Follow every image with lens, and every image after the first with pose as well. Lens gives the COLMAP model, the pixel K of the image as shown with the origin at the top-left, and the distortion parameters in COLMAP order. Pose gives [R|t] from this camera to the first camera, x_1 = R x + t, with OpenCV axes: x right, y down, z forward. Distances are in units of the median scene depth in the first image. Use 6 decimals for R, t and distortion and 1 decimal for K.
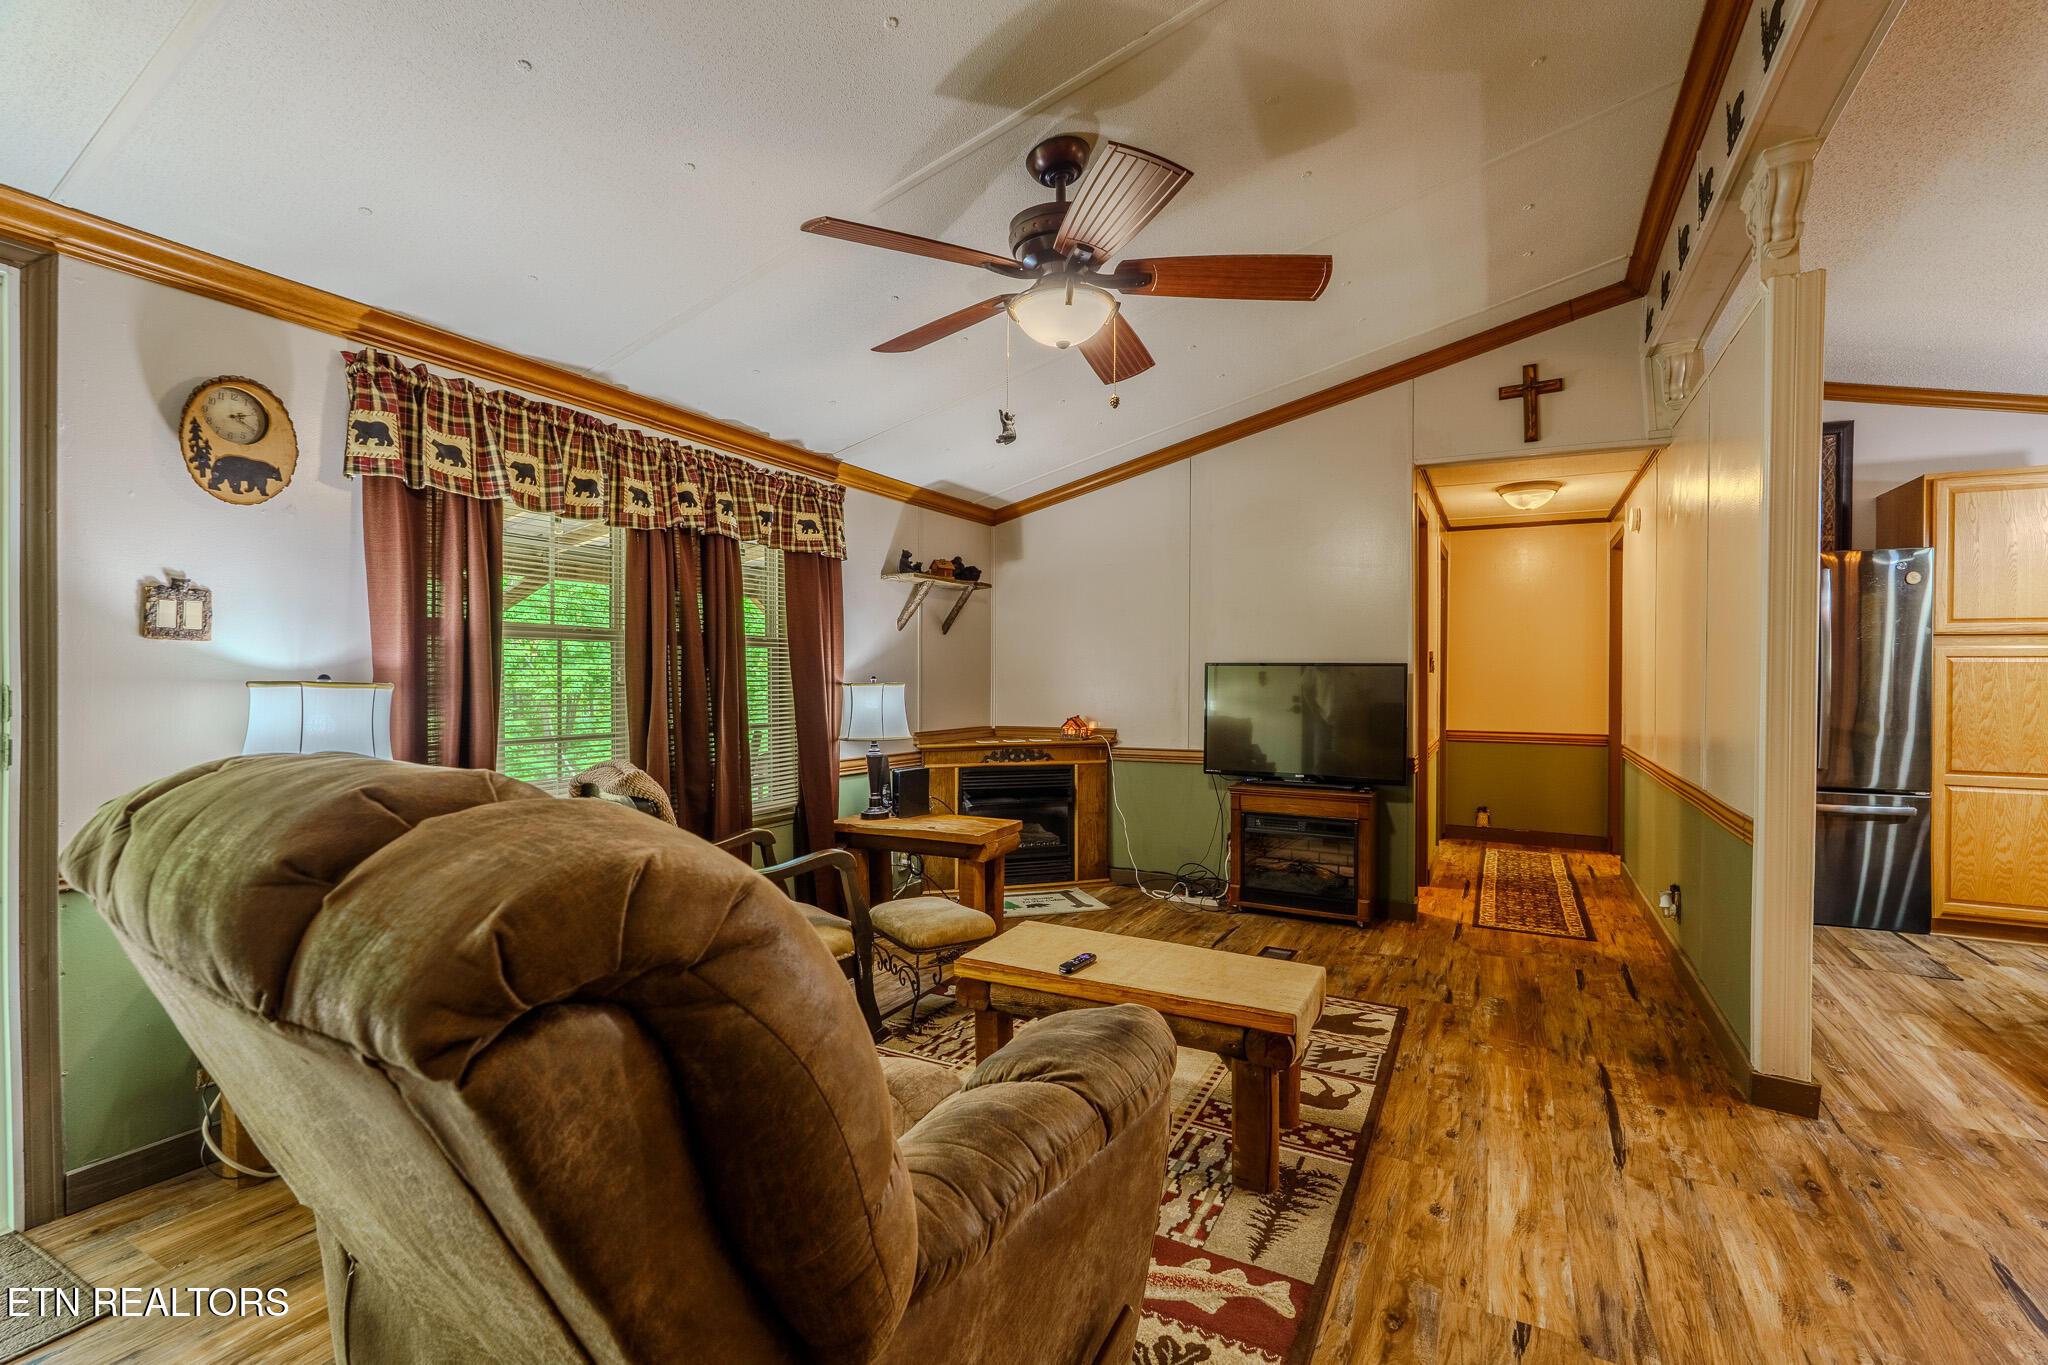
lens RADIAL K [[900.8, 0, 1020.9], [0, 900.8, 681.1], [0, 0, 1]] dist [-0.002916, -0.000133]
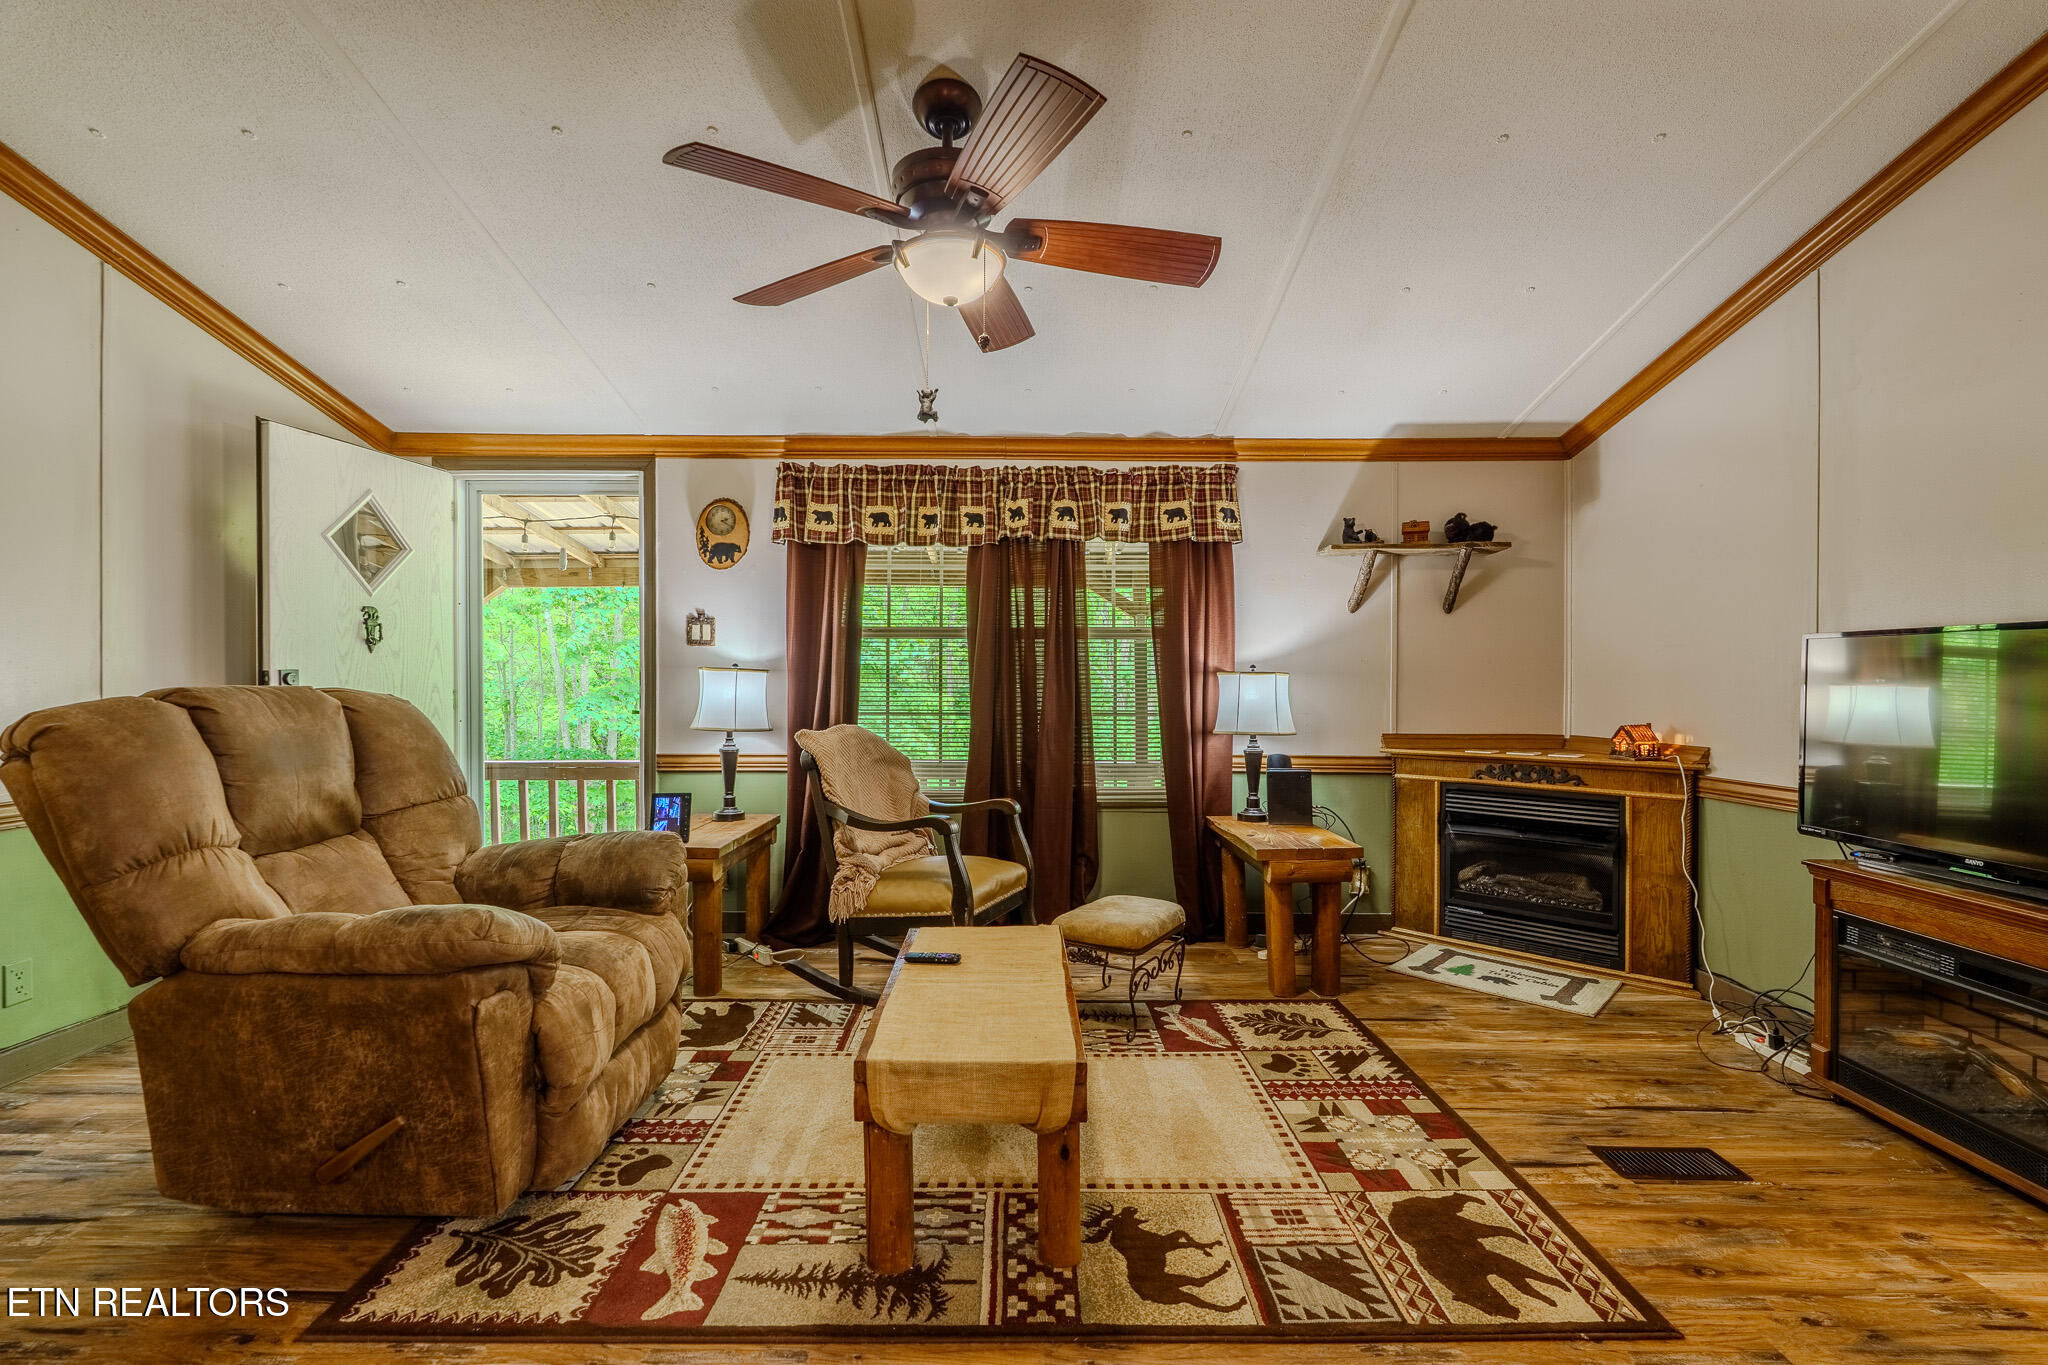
lens RADIAL K [[900.8, 0, 1020.9], [0, 900.8, 681.1], [0, 0, 1]] dist [-0.002916, -0.000133]
pose [[0.476149, -0.000654, -0.879364, 0.589246], [-0.005975, 0.999974, -0.003979, 0.017834], [0.879344, 0.007148, 0.476133, 0.399197]]
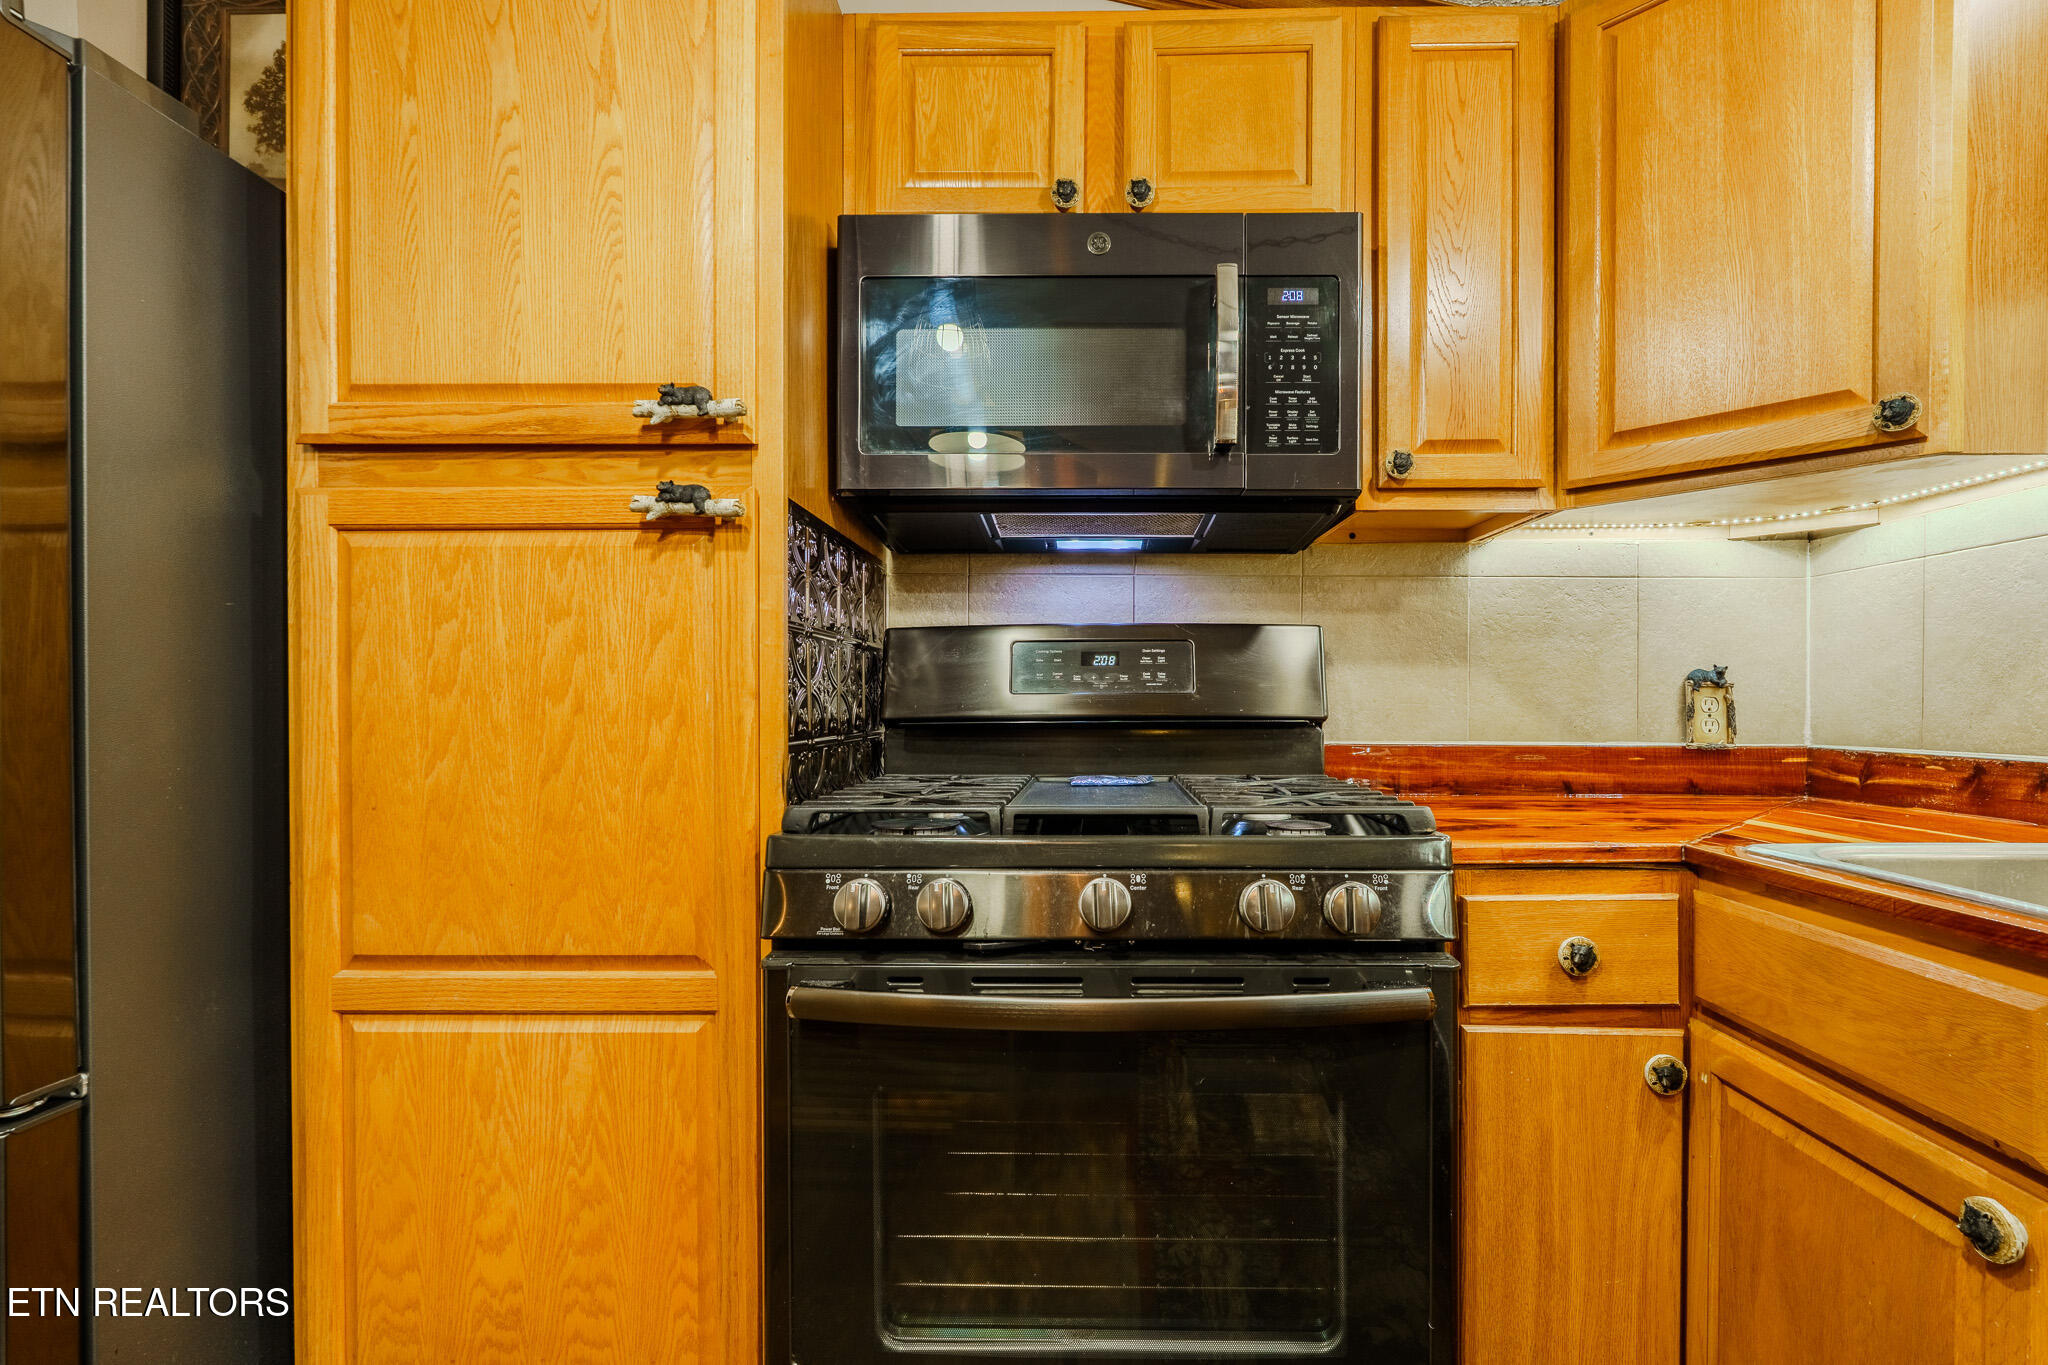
lens RADIAL K [[916.5, 0, 1069.1], [0, 916.5, 705.8], [0, 0, 1]] dist [-0.001544, -0.000038]
pose [[0.890931, -0.008607, 0.454057, 1.225176], [0.009293, 0.999957, 0.000721, 0.030209], [-0.454043, 0.003577, 0.890972, 0.735711]]
